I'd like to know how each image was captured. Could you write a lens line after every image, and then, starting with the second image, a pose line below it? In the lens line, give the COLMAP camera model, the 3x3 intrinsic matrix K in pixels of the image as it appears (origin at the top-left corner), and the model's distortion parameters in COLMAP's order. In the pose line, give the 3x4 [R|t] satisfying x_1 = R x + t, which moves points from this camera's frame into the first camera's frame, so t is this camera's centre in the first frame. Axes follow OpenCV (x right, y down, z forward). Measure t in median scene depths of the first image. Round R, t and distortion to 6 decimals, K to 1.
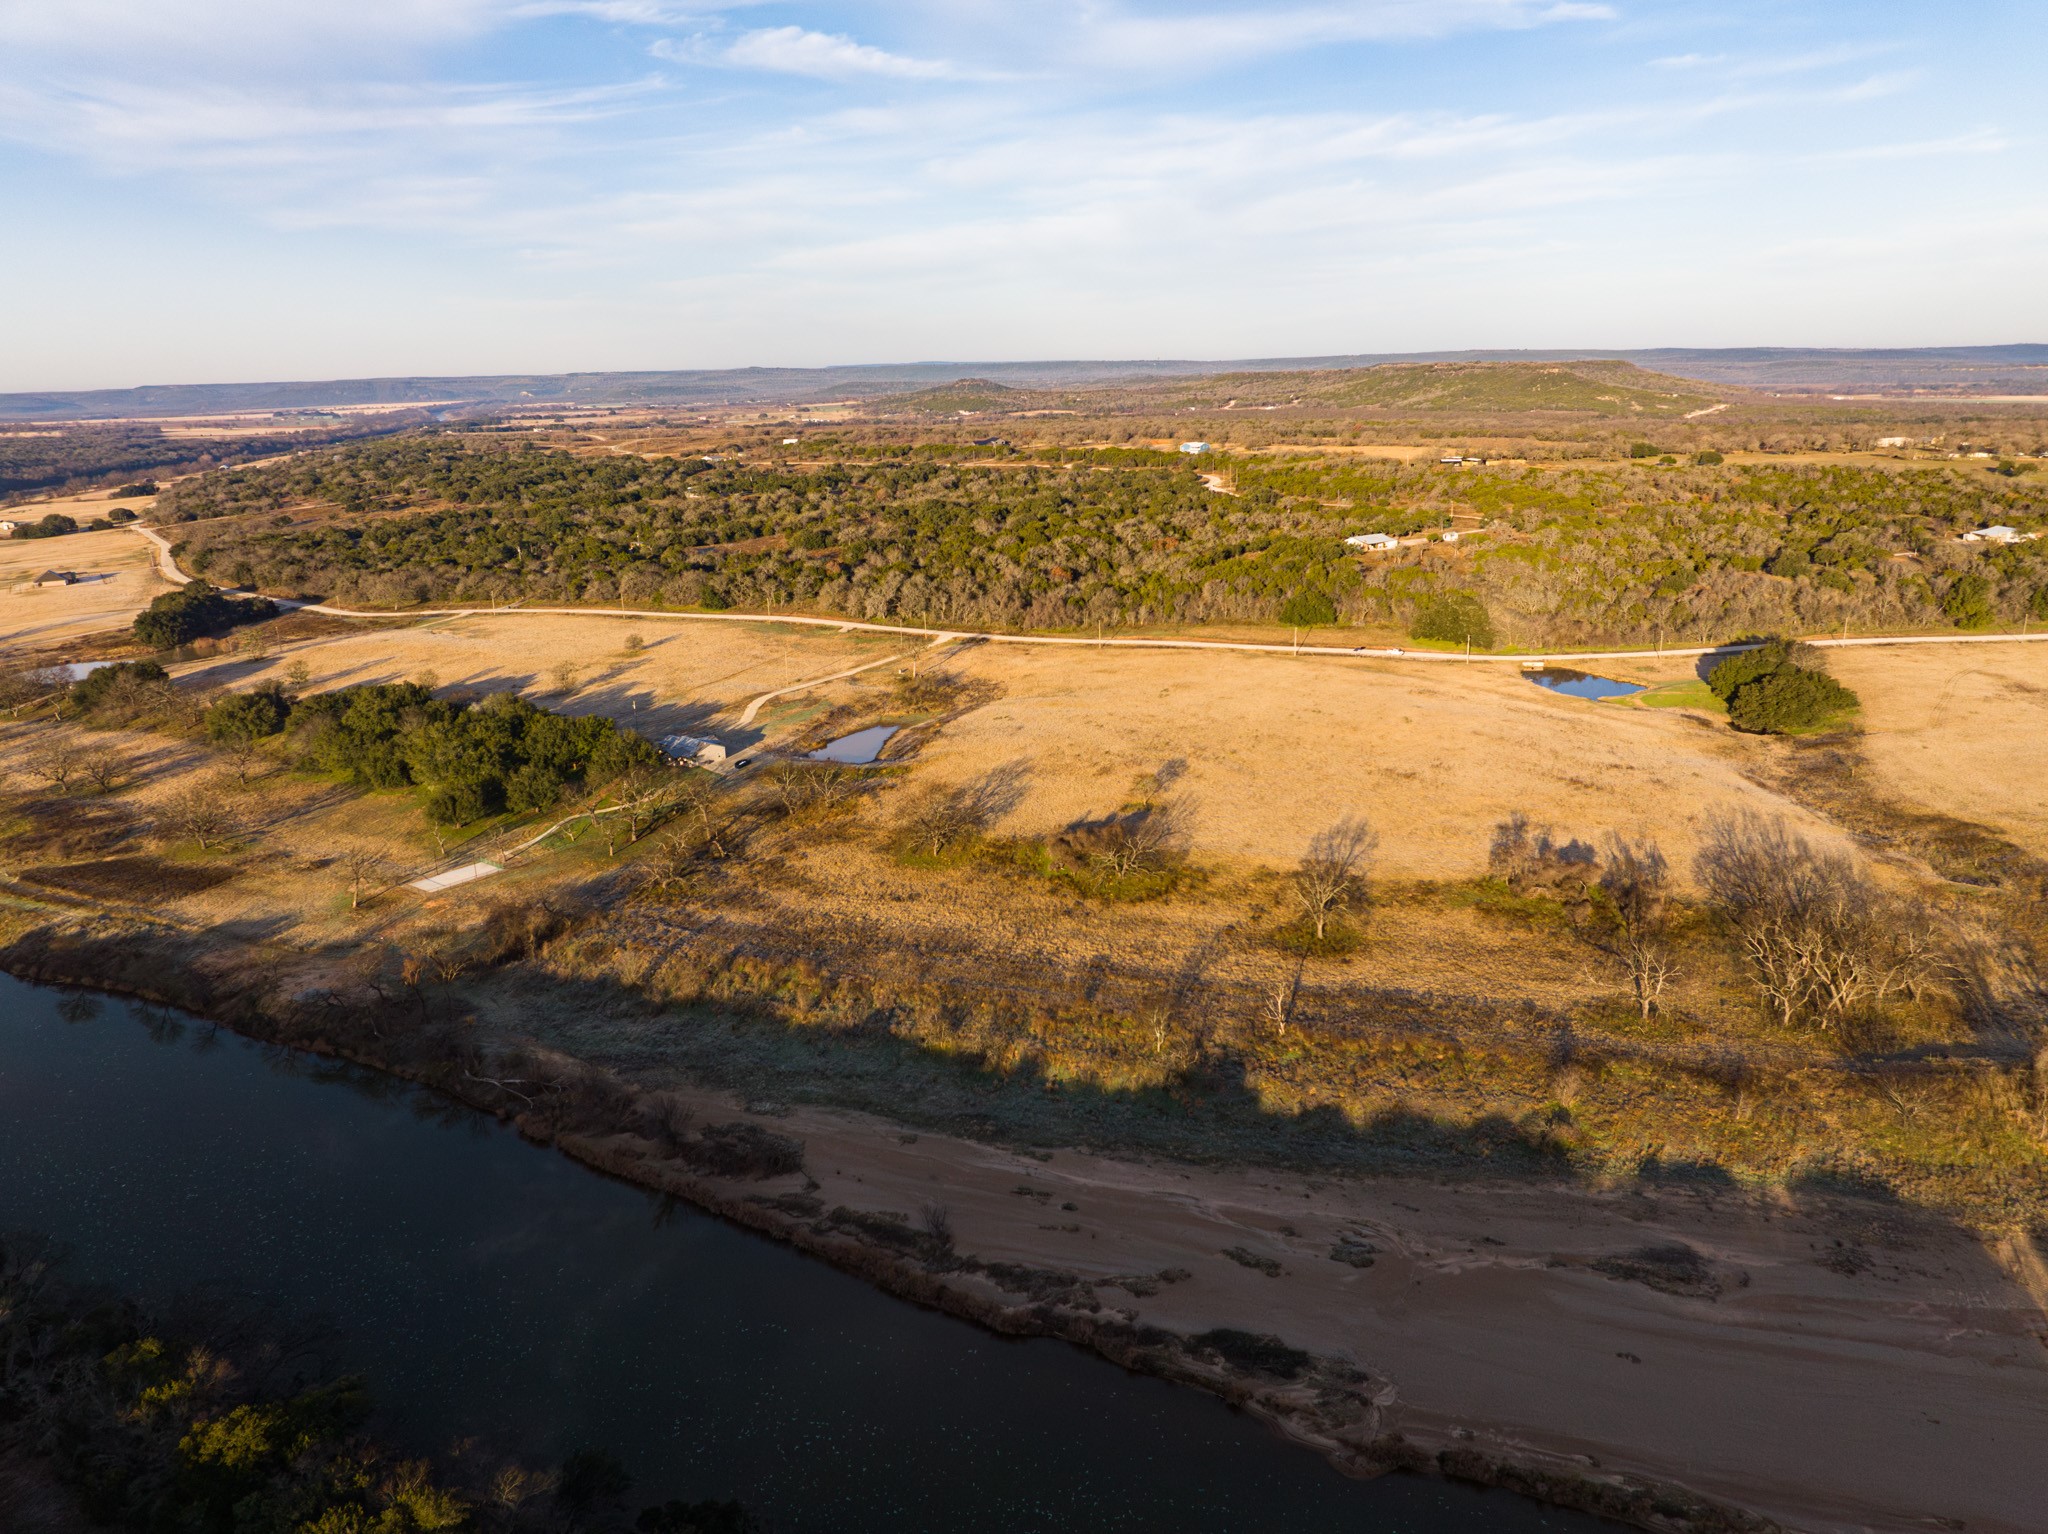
lens RADIAL K [[1437.5, 0, 1030.1], [0, 1437.5, 670.0], [0, 0, 1]] dist [-0.052052, 0.020192]
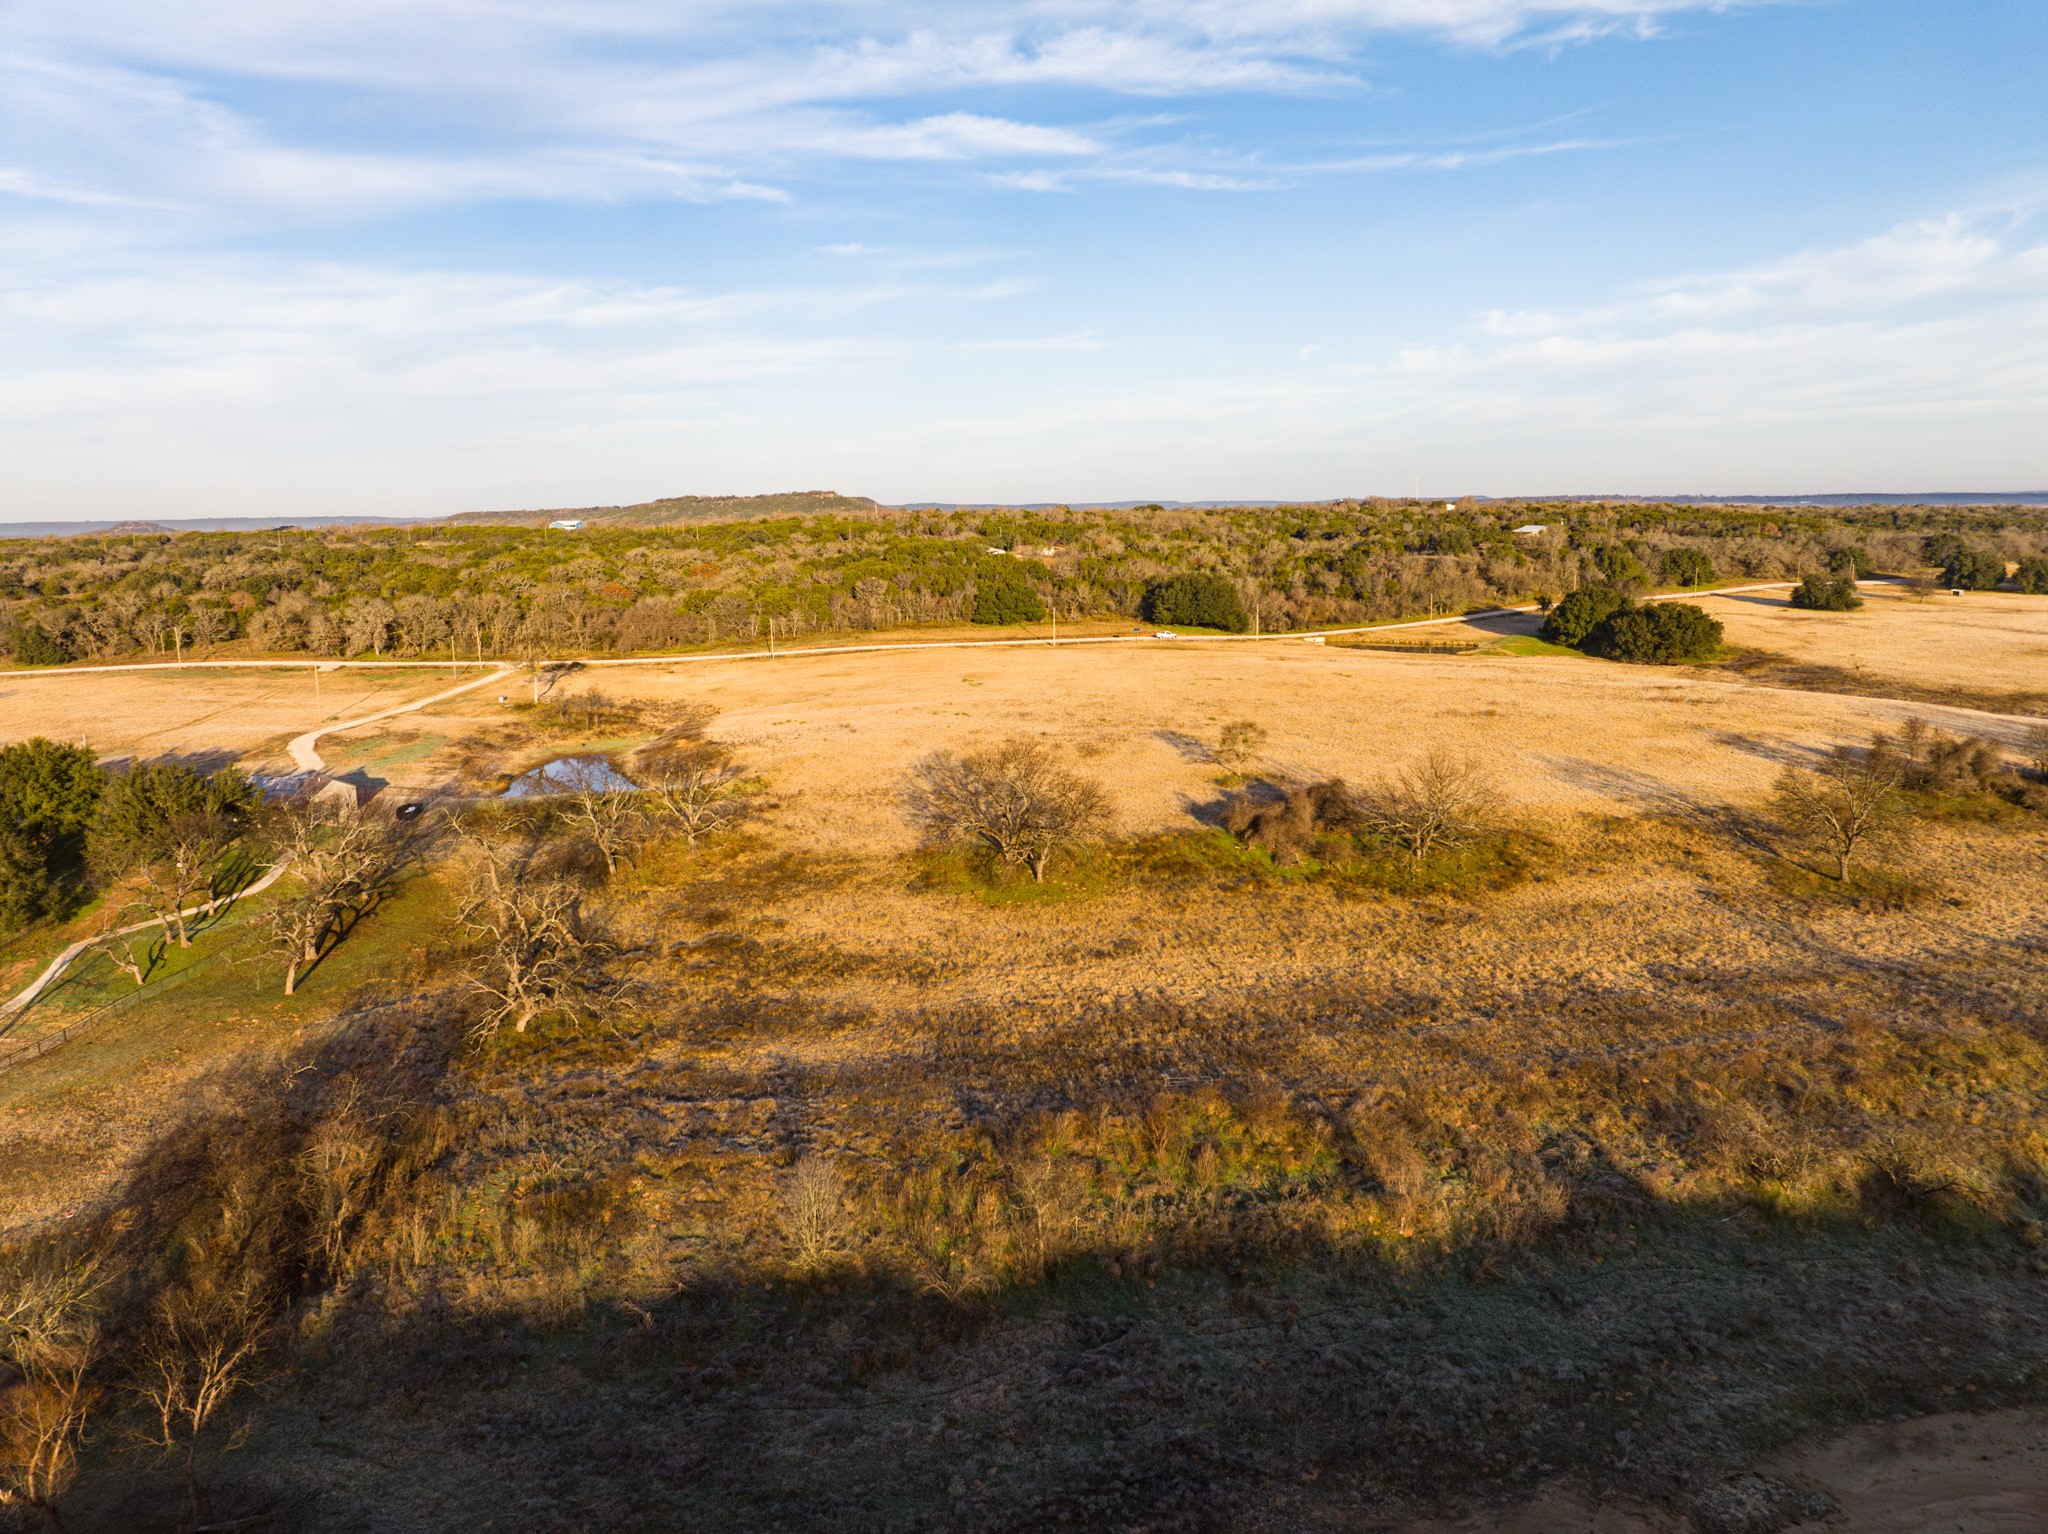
lens RADIAL K [[1437.5, 0, 1023.5], [0, 1437.5, 755.0], [0, 0, 1]] dist [-0.052052, 0.020192]
pose [[0.858458, -0.075918, 0.507234, -0.164500], [0.104328, 0.994155, -0.027771, 0.050759], [-0.502161, 0.076759, 0.861361, 0.292577]]
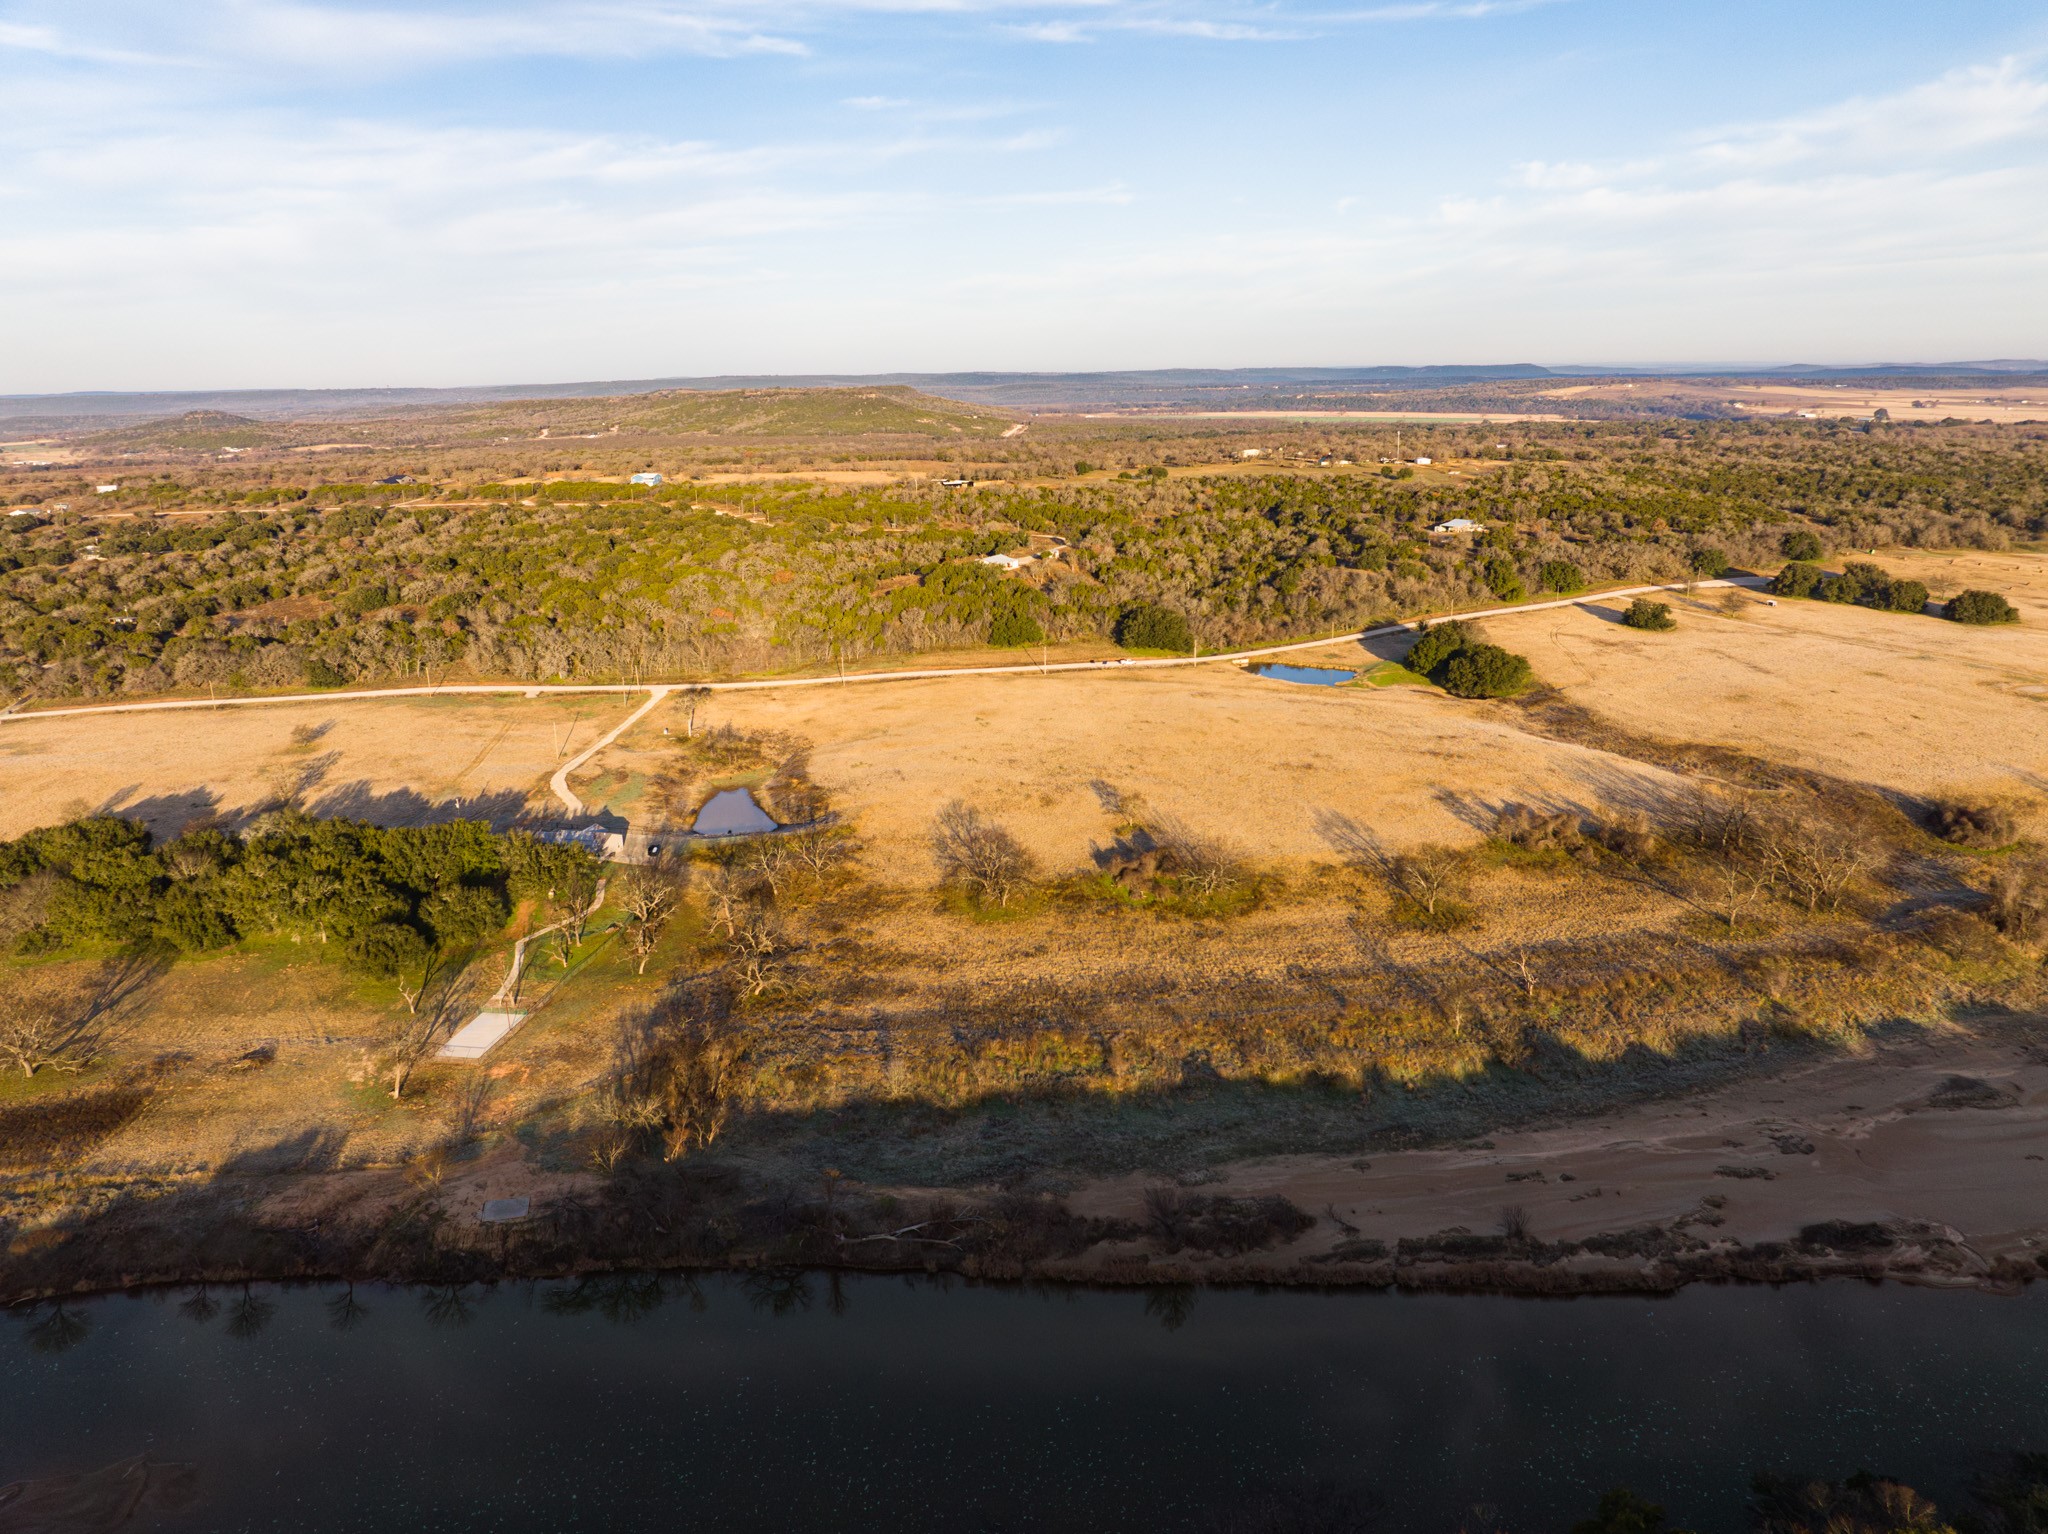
lens RADIAL K [[1437.5, 0, 1024.4], [0, 1437.5, 751.1], [0, 0, 1]] dist [-0.052052, 0.020192]
pose [[0.872330, -0.117008, 0.474710, -0.253506], [0.099590, 0.993109, 0.061777, -0.015790], [-0.478668, -0.006614, 0.877971, 0.081243]]
